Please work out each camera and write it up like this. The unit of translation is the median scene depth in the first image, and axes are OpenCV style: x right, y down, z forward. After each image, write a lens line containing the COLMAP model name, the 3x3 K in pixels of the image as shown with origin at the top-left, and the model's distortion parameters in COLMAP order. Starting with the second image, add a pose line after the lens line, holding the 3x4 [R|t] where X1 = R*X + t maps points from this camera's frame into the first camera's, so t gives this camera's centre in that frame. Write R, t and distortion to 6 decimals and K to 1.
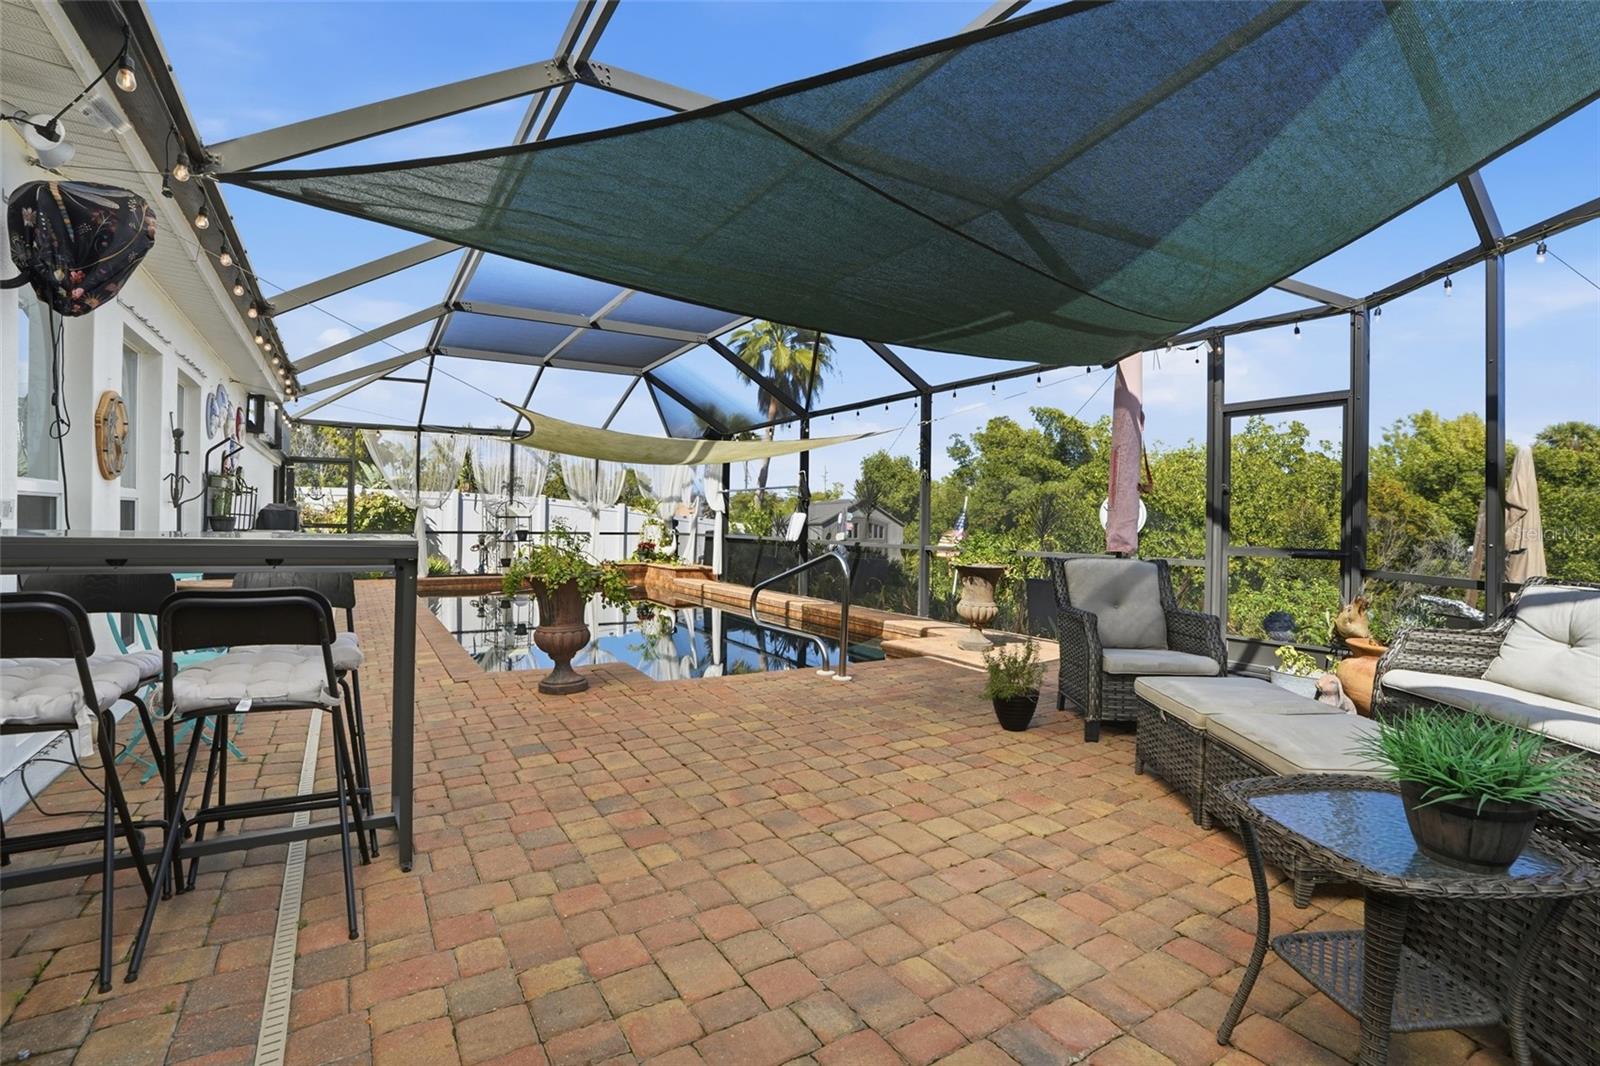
lens RADIAL K [[757.5, 0, 819.4], [0, 757.5, 527.5], [0, 0, 1]] dist [-0.041578, 0.000193]
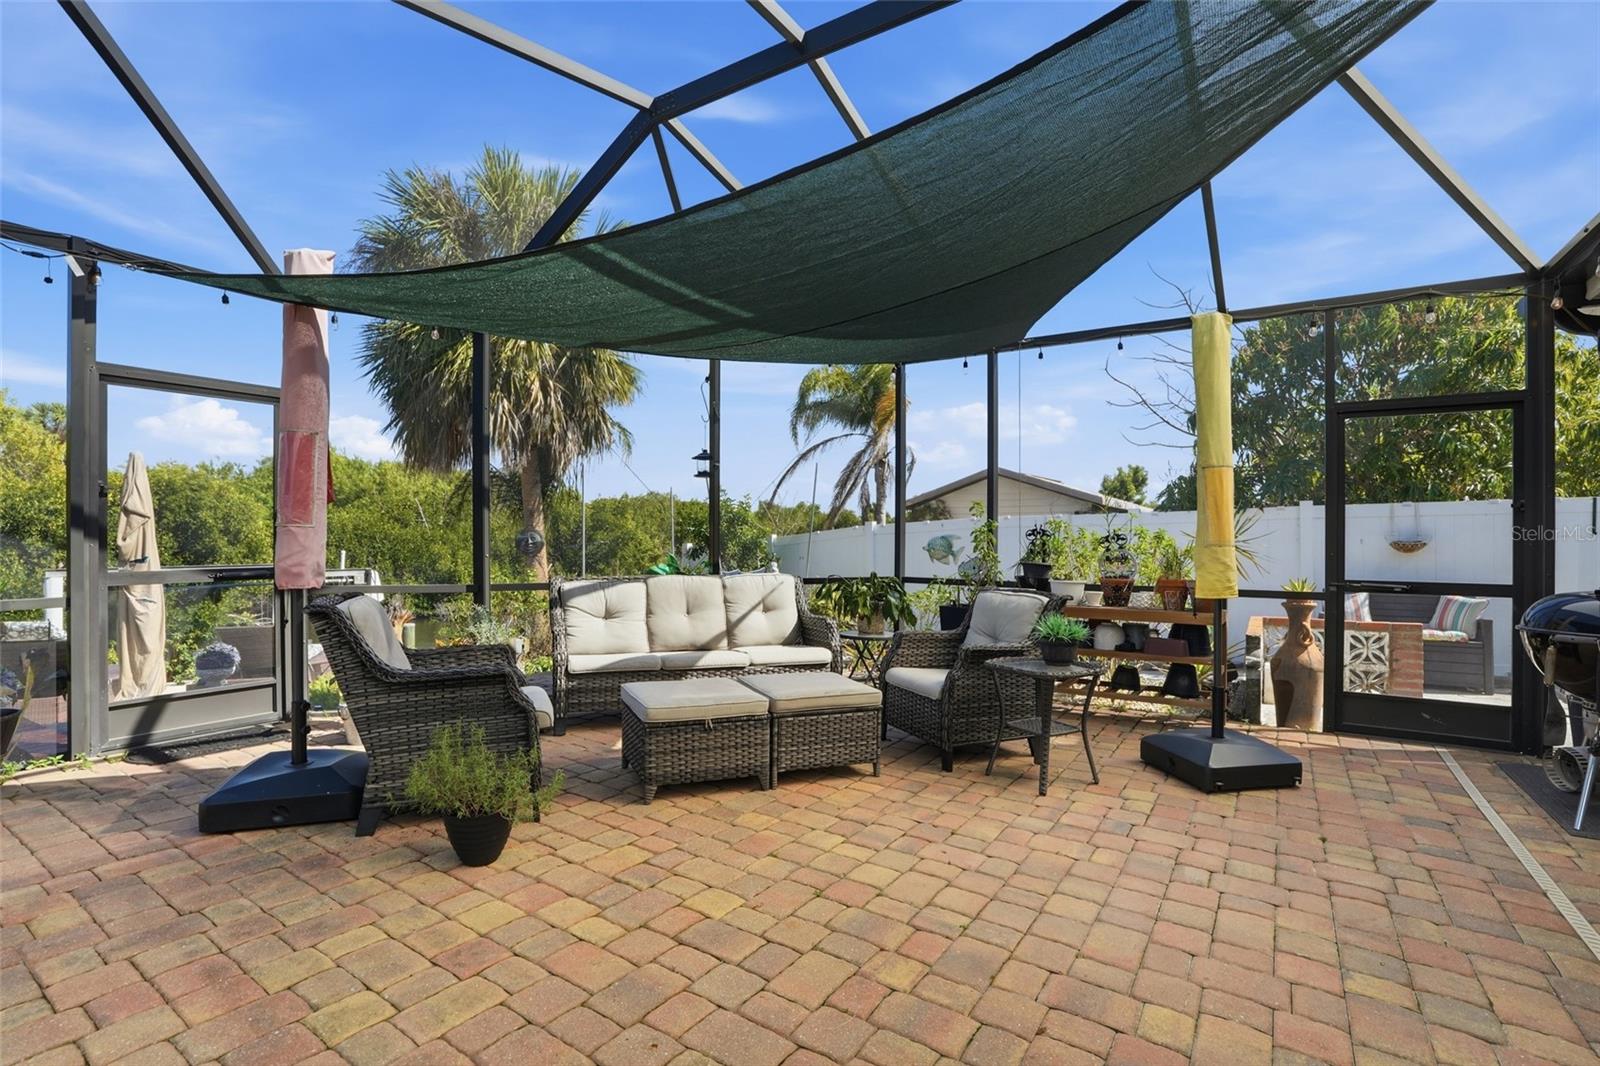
lens RADIAL K [[743.0, 0, 804.4], [0, 743.0, 523.7], [0, 0, 1]] dist [-0.069066, 0.024649]
pose [[-0.396380, -0.003033, 0.918081, -0.563427], [-0.000990, 0.999995, 0.002876, -0.041340], [-0.918086, 0.000231, -0.396381, 1.263555]]
